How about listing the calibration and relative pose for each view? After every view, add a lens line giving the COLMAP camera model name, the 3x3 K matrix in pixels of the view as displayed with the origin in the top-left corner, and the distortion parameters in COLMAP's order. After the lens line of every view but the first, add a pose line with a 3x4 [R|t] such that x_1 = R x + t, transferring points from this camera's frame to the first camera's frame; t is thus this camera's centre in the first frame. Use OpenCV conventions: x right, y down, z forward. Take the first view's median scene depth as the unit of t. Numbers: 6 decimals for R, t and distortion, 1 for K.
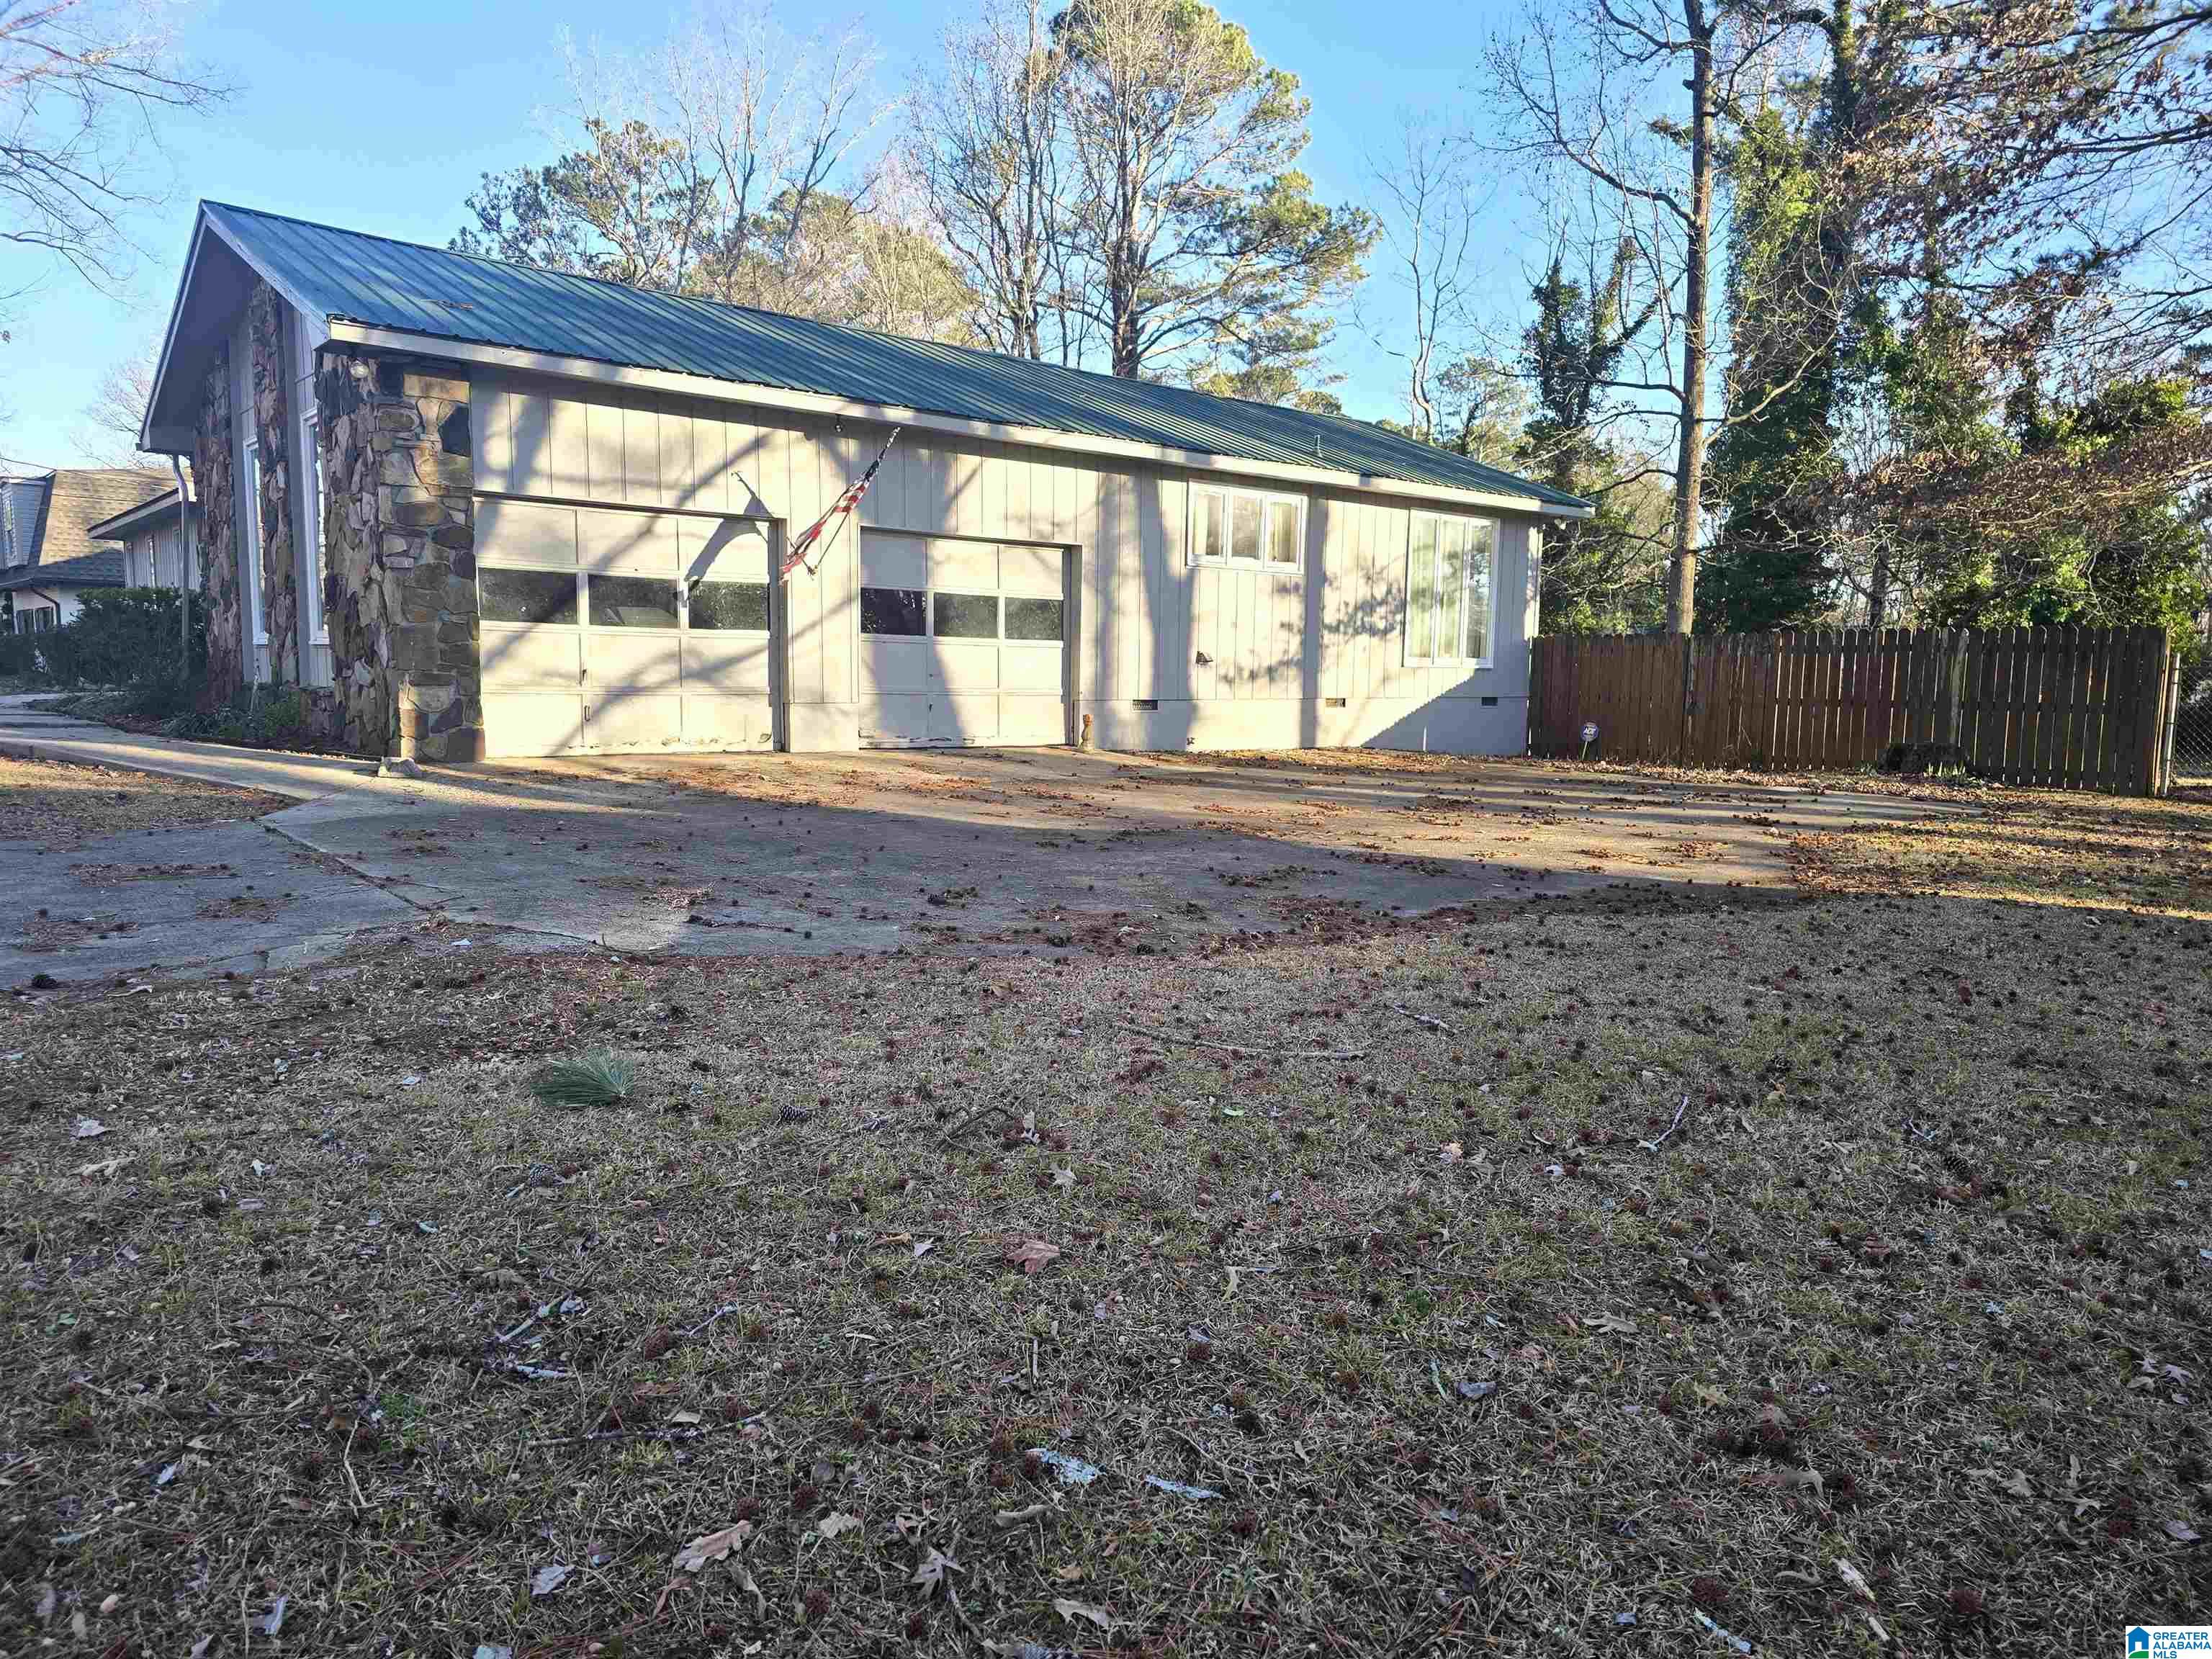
lens RADIAL K [[1470.0, 0, 1098.9], [0, 1470.0, 839.7], [0, 0, 1]] dist [0.032545, -0.002105]
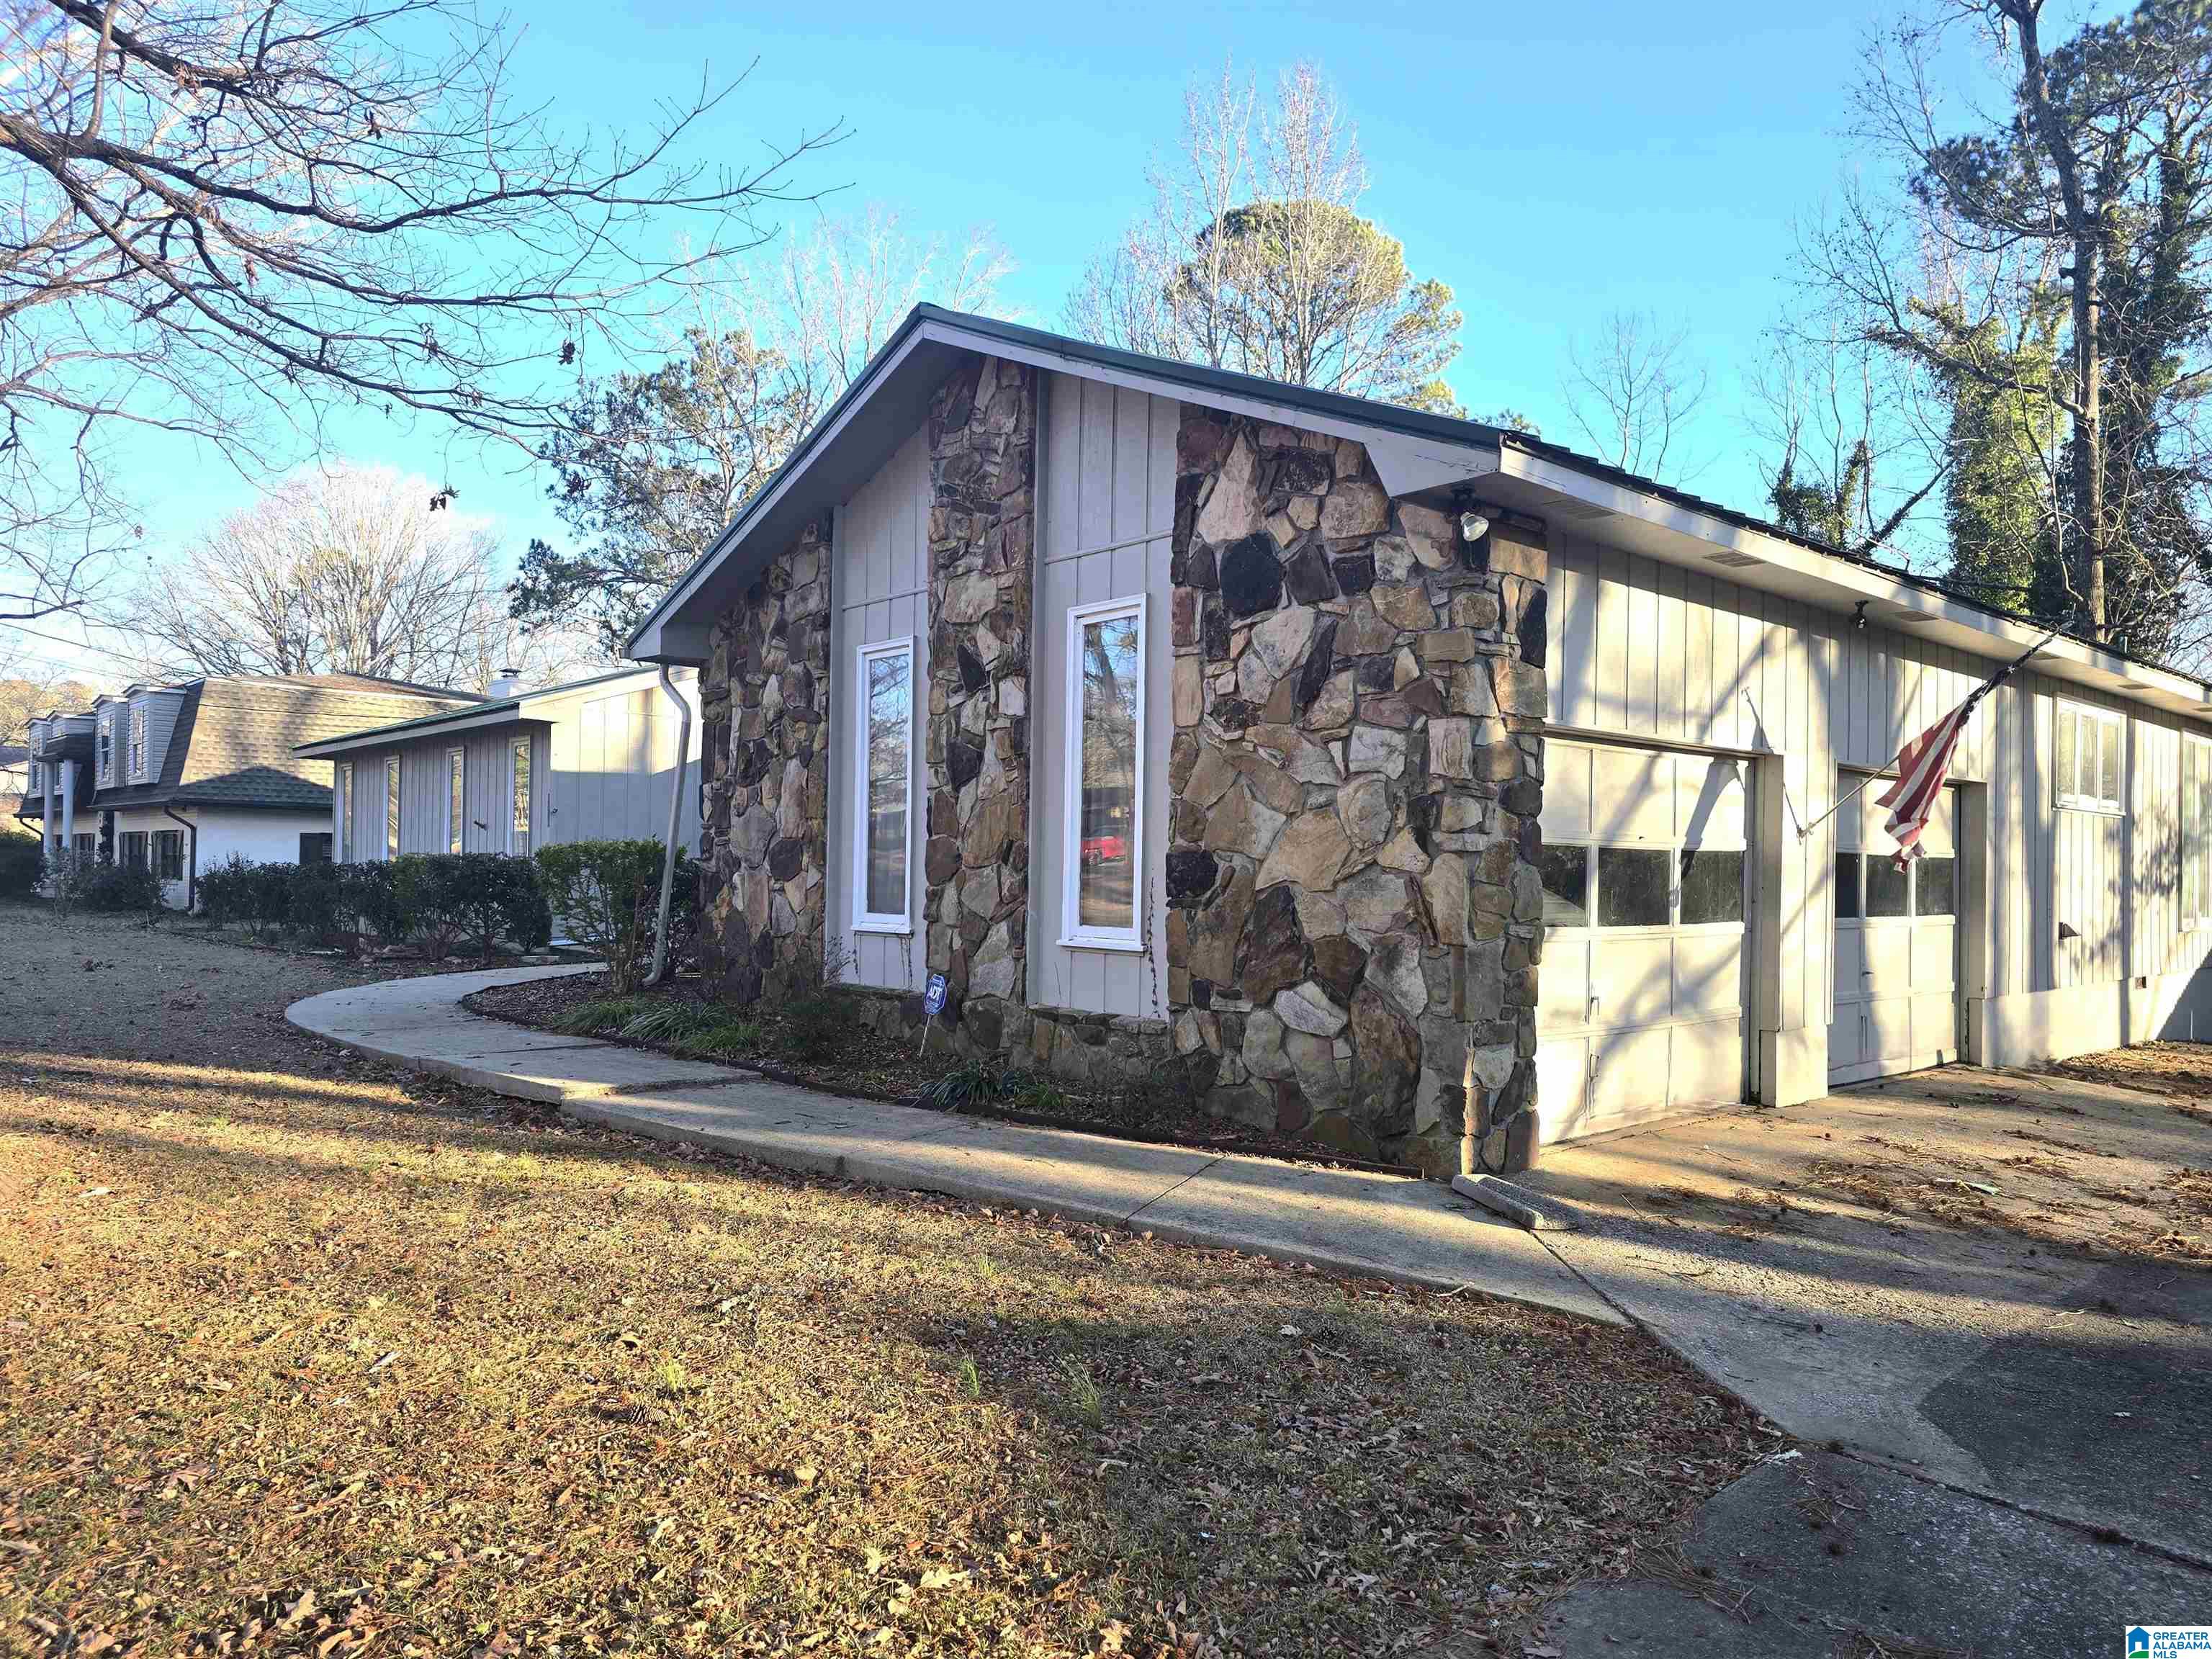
lens RADIAL K [[1470.0, 0, 1114.5], [0, 1470.0, 842.0], [0, 0, 1]] dist [0.032545, -0.002105]
pose [[0.999355, -0.000579, 0.035911, -0.538346], [0.005299, 0.991304, -0.131483, -0.093973], [-0.035522, 0.131588, 0.990668, 0.357330]]
